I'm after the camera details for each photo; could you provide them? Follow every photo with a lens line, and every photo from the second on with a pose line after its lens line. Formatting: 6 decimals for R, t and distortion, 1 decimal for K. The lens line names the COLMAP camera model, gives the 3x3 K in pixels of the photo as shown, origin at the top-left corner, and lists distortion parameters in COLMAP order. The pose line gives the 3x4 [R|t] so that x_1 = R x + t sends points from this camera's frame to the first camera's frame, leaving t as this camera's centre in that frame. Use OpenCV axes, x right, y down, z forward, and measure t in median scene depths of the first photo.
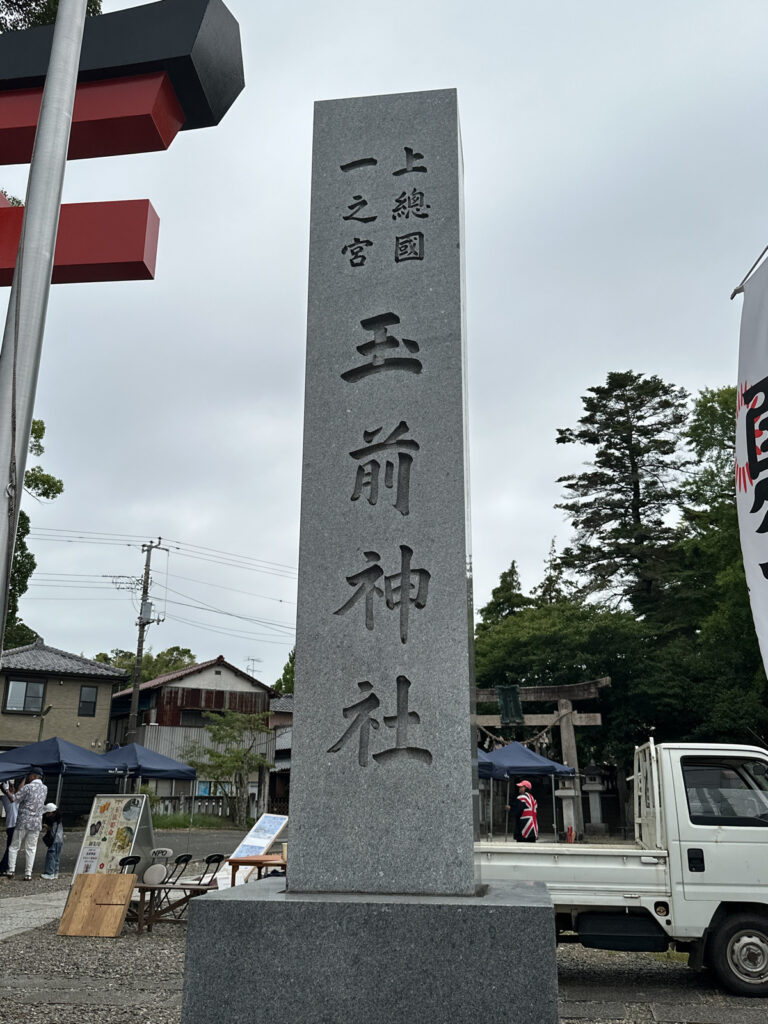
lens RADIAL K [[901.2, 0, 384.0], [0, 901.2, 512.0], [0, 0, 1]] dist [0.280930, -0.626502]
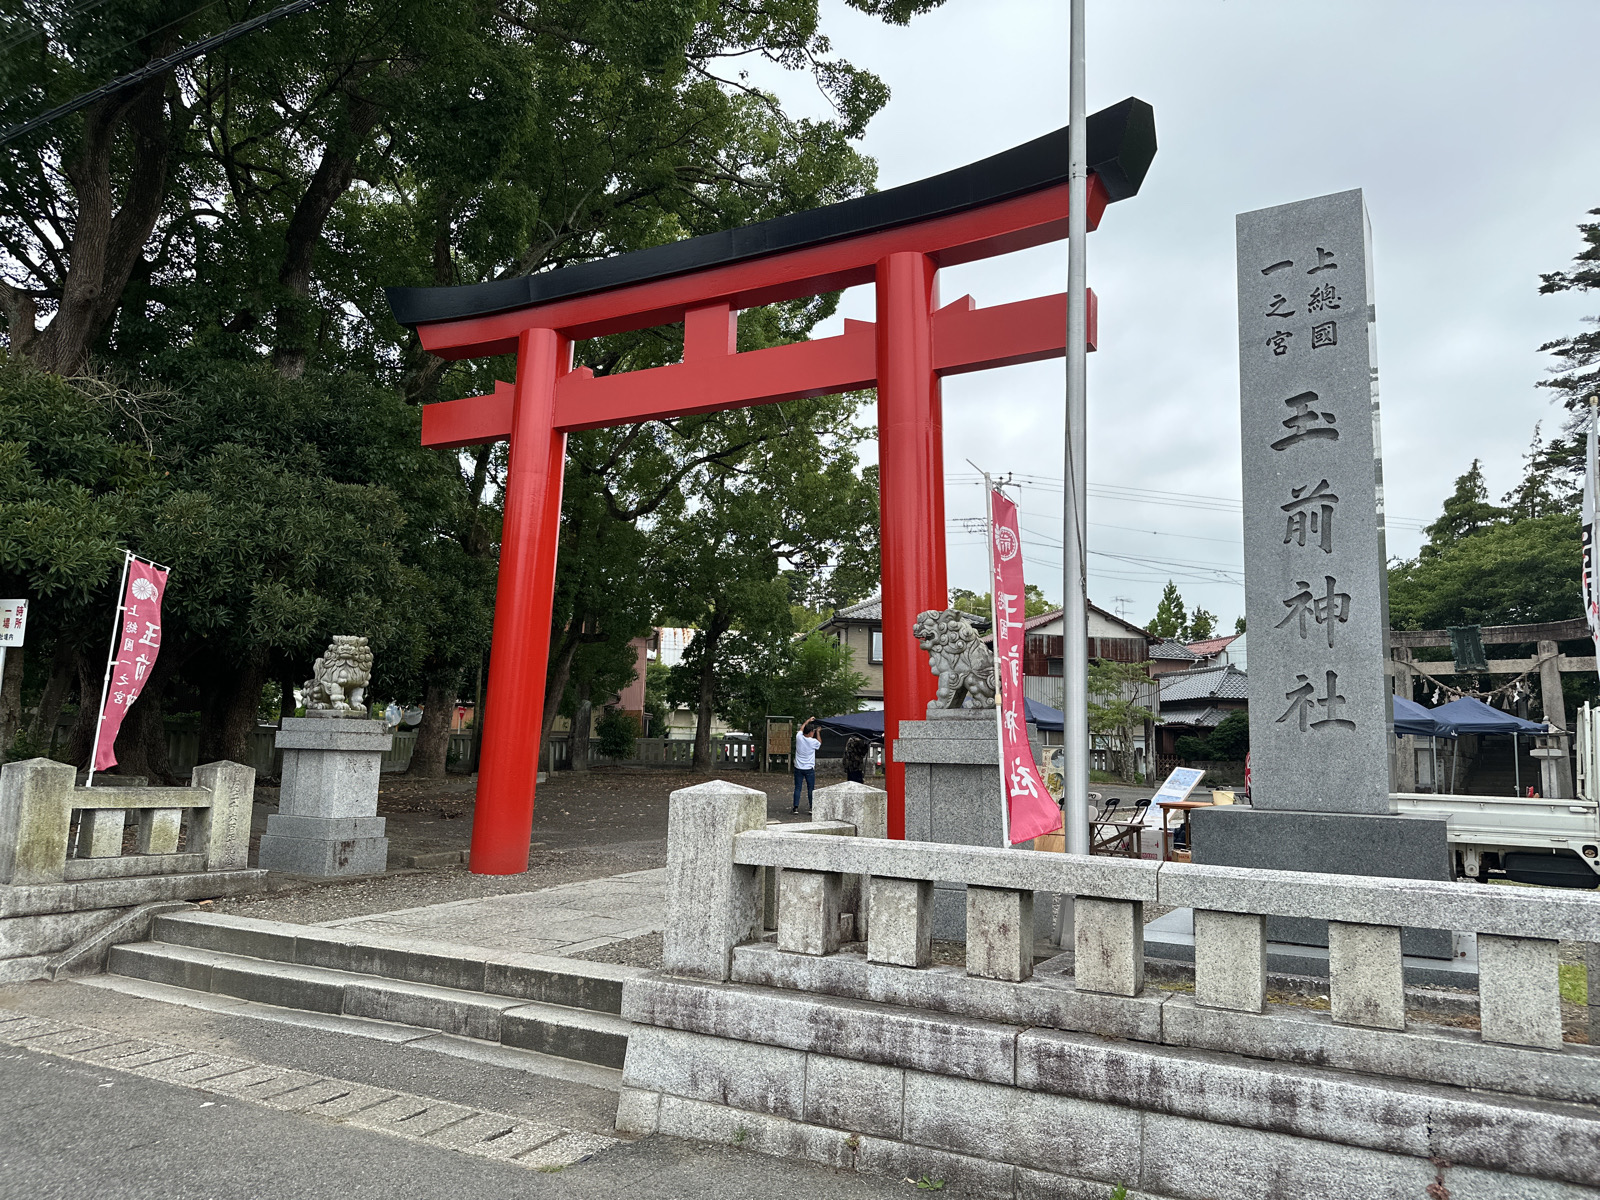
lens RADIAL K [[1147.0, 0, 800.0], [0, 1147.0, 600.0], [0, 0, 1]] dist [0.010331, -0.007602]
pose [[0.919957, -0.036733, -0.390295, -0.005161], [0.101473, 0.983982, 0.146573, -0.037585], [0.378659, -0.174445, 0.908948, -0.125546]]
